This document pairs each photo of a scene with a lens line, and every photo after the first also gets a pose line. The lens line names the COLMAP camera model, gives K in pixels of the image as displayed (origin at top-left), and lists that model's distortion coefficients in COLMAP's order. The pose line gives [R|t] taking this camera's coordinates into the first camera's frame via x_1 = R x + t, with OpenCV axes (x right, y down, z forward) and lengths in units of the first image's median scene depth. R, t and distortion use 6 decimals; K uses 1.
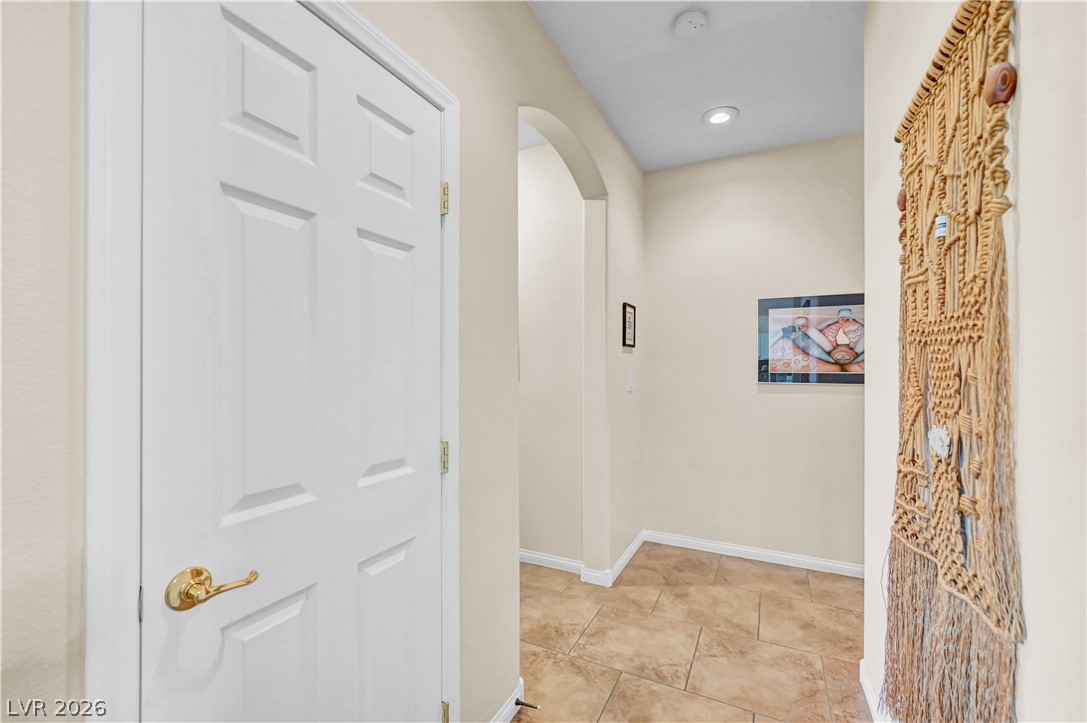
lens RADIAL K [[454.0, 0, 543.5], [0, 454.0, 361.5], [0, 0, 1]] dist [0.000160, 0.000035]
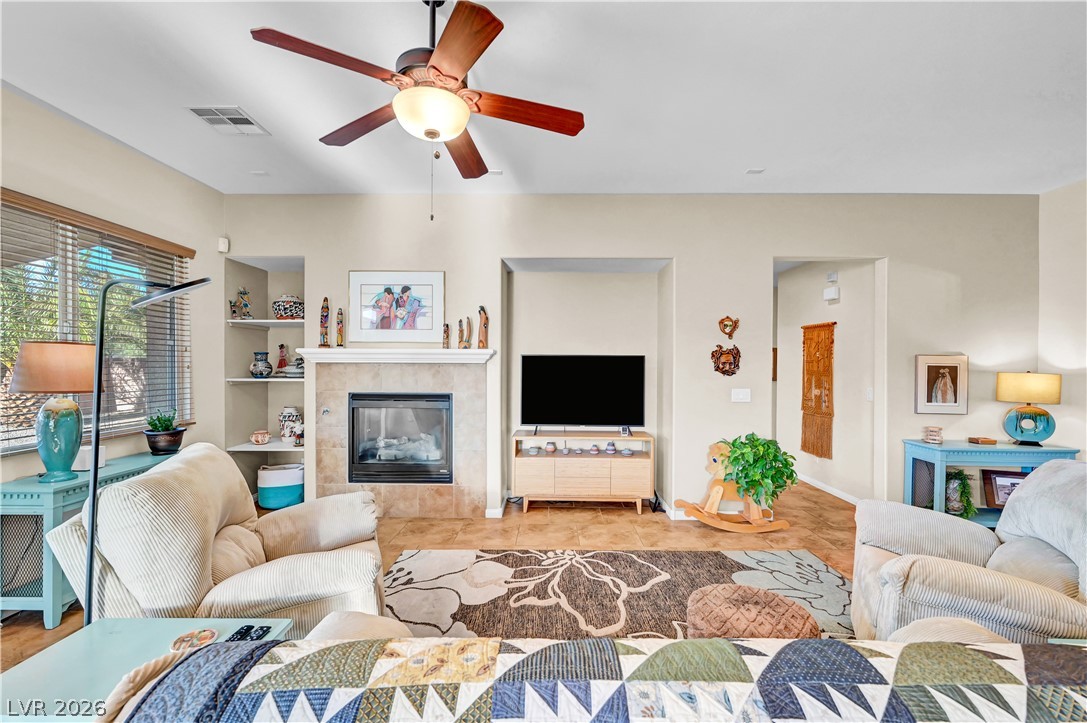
lens RADIAL K [[460.3, 0, 545.4], [0, 460.3, 363.7], [0, 0, 1]] dist [-0.001475, -0.000074]
pose [[0.900399, 0.004035, 0.435047, -1.560234], [-0.009080, 0.999913, 0.009518, -0.067909], [-0.434971, -0.012520, 0.900358, -0.898895]]
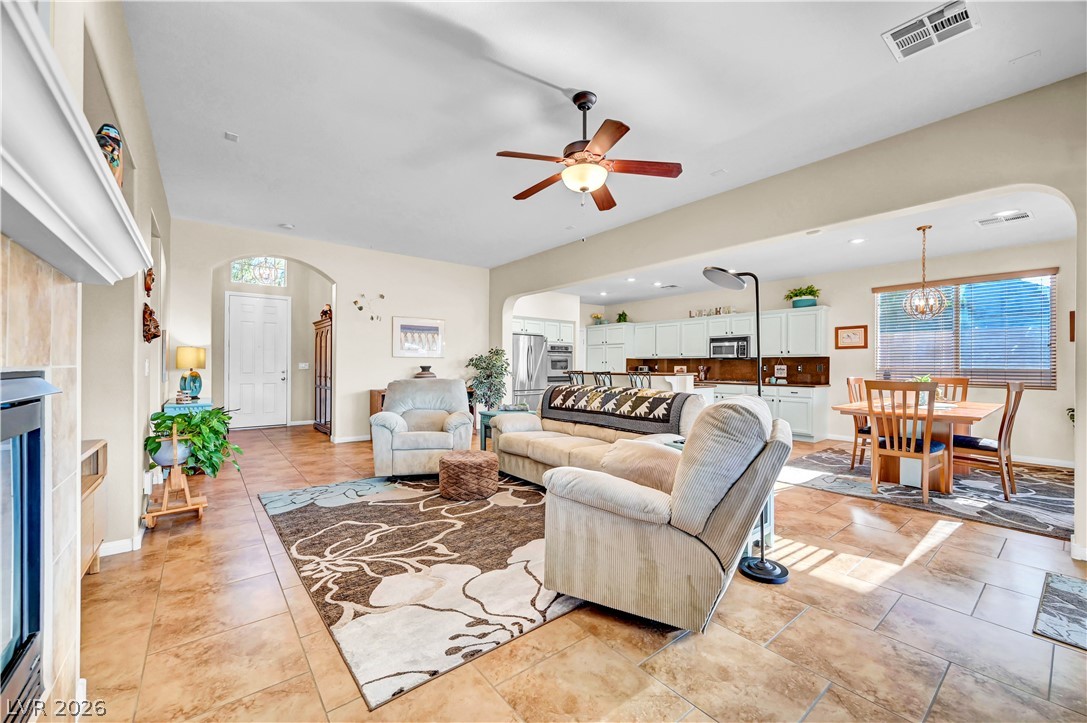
lens RADIAL K [[430.7, 0, 545.8], [0, 430.7, 367.2], [0, 0, 1]] dist [0.001018, 0.000135]
pose [[-0.908547, -0.006346, 0.417734, -1.764258], [-0.009355, 0.999943, -0.005156, 0.038391], [-0.417678, -0.008592, -0.908555, 0.744880]]
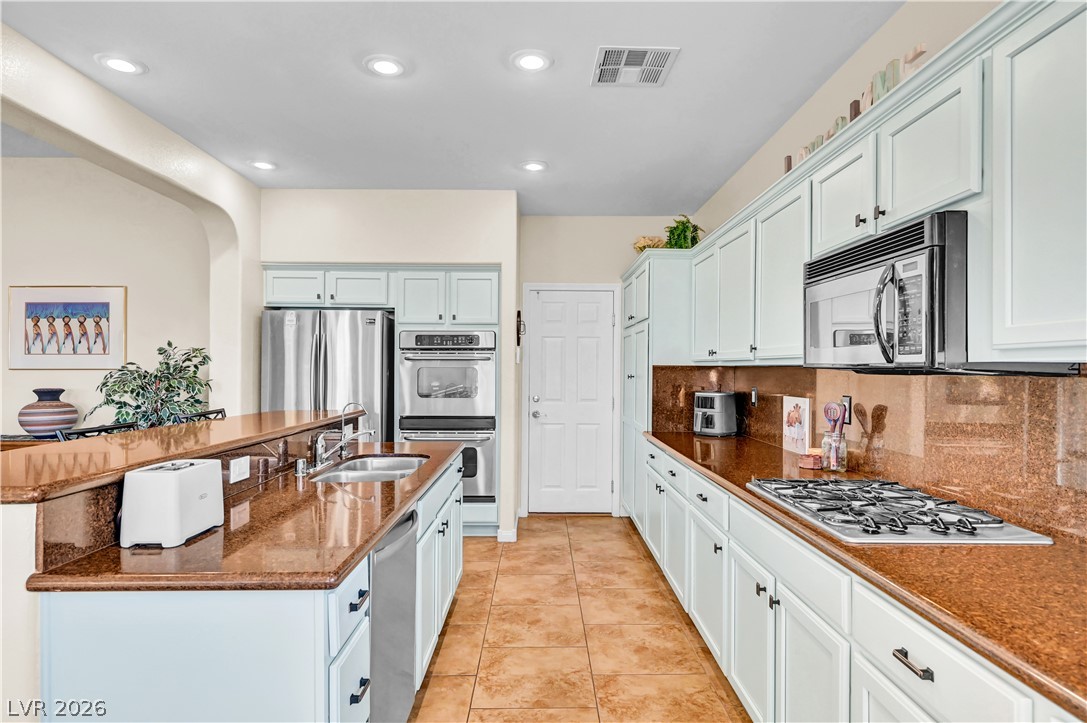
lens RADIAL K [[584.6, 0, 543.5], [0, 584.6, 361.5], [0, 0, 1]] dist [-0.002065, -0.000455]
pose [[-0.450677, 0.006094, 0.892666, -2.077261], [-0.010776, 0.999867, -0.012266, -0.042275], [-0.892622, -0.015148, -0.450551, -1.706064]]
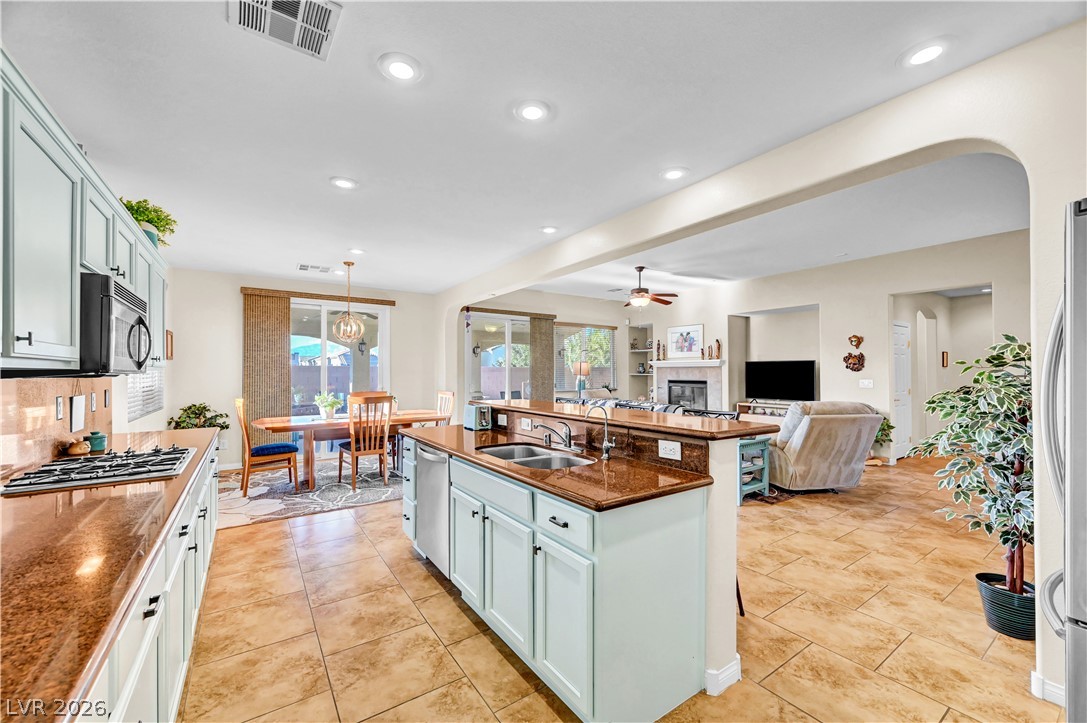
lens RADIAL K [[430.7, 0, 545.8], [0, 430.7, 367.2], [0, 0, 1]] dist [0.001018, 0.000135]
pose [[0.876907, -0.007150, -0.480607, -0.723880], [0.007118, 0.999973, -0.001889, -0.049659], [0.480607, -0.001764, 0.876934, -2.586887]]
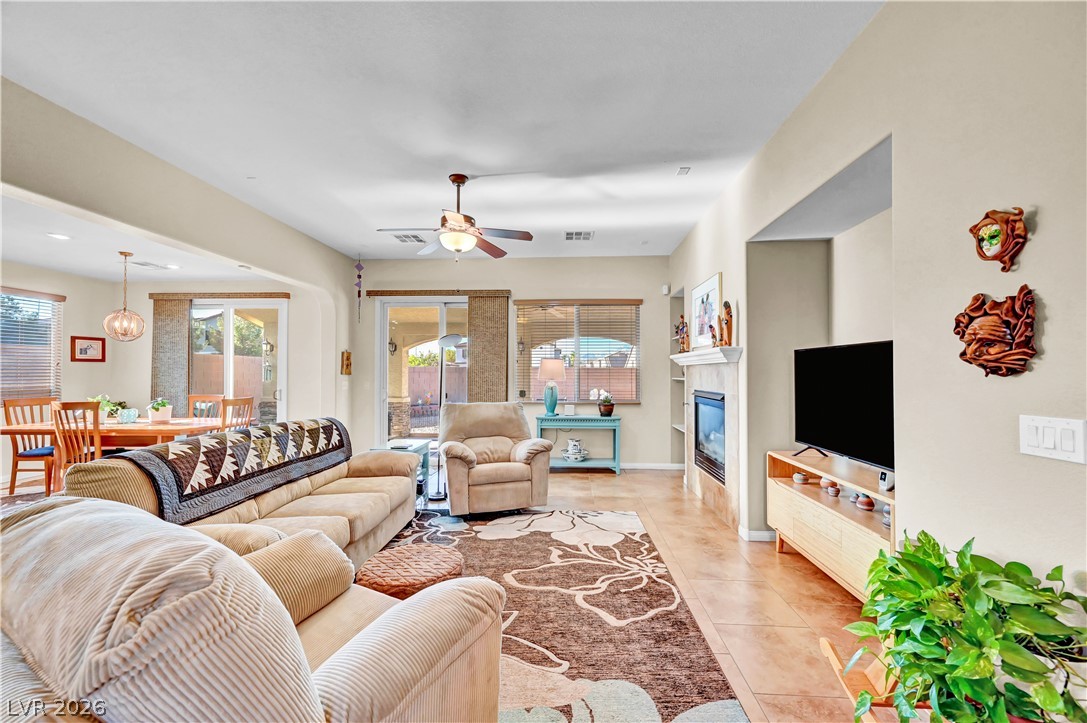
lens RADIAL K [[434.7, 0, 543.5], [0, 434.7, 361.5], [0, 0, 1]] dist [0.002190, 0.000222]
pose [[0.396349, -0.024690, -0.917768, -0.135154], [0.008595, 0.999694, -0.023182, -0.029825], [0.918060, 0.001300, 0.396440, -0.501352]]
